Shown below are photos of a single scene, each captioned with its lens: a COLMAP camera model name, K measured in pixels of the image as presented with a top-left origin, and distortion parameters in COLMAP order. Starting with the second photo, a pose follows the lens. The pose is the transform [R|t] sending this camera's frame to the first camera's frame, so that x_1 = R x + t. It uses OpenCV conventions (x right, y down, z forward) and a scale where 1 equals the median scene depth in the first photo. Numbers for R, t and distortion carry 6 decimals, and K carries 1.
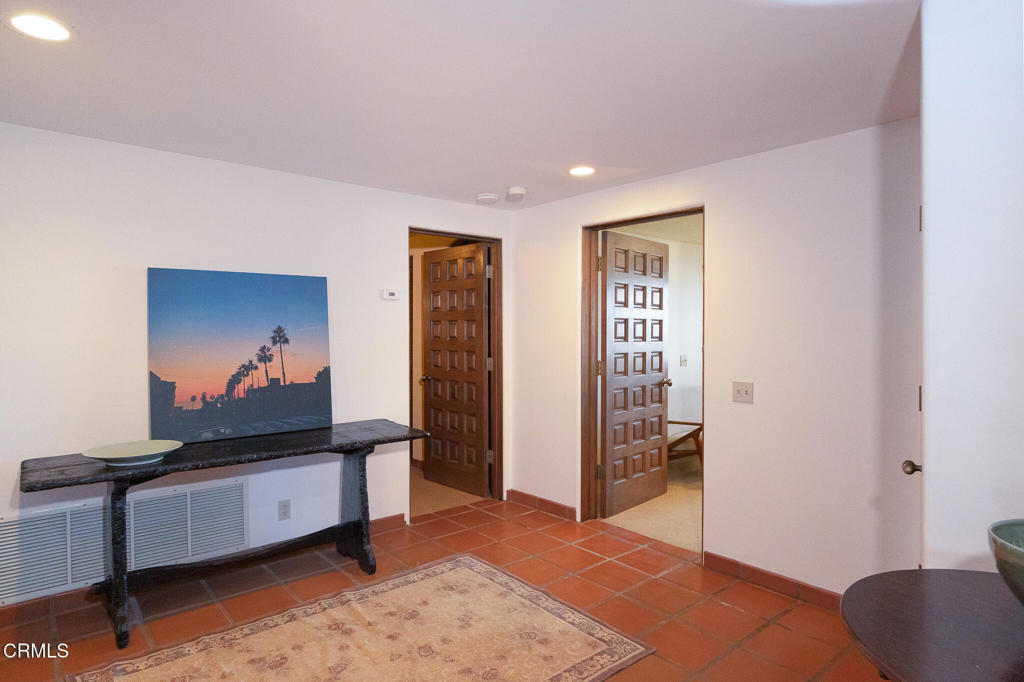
lens RADIAL K [[584.4, 0, 513.4], [0, 584.4, 326.5], [0, 0, 1]] dist [-0.002468, -0.000113]
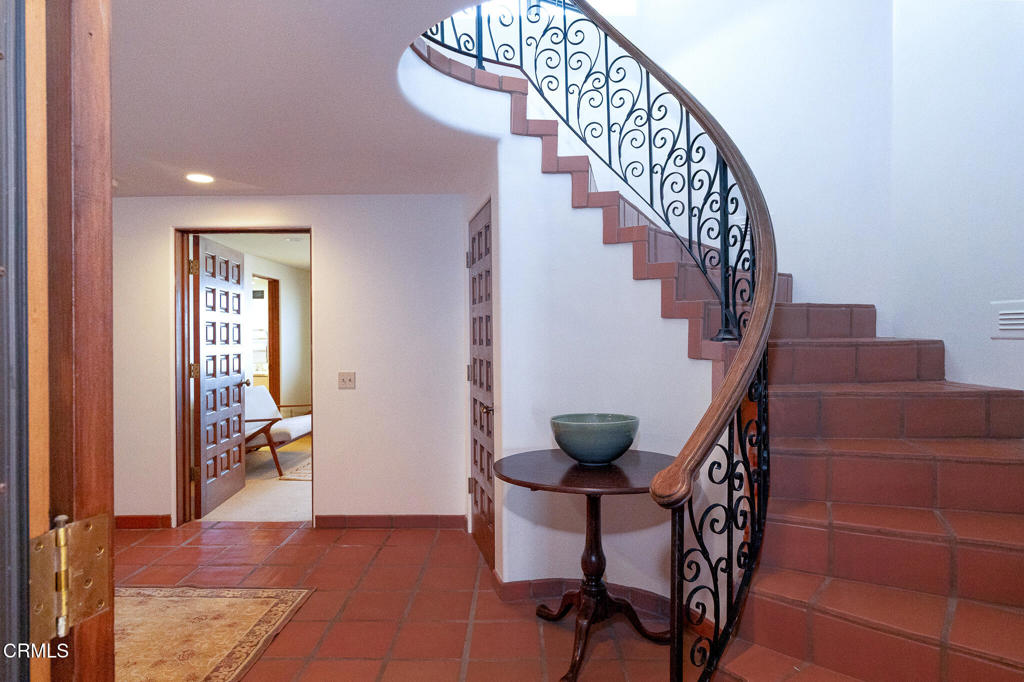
lens RADIAL K [[584.4, 0, 513.3], [0, 584.4, 335.6], [0, 0, 1]] dist [-0.002468, -0.000113]
pose [[0.661008, -0.008774, 0.750327, -0.240621], [0.007409, 0.999959, 0.005166, 0.008903], [-0.750342, 0.002144, 0.661046, -0.079435]]
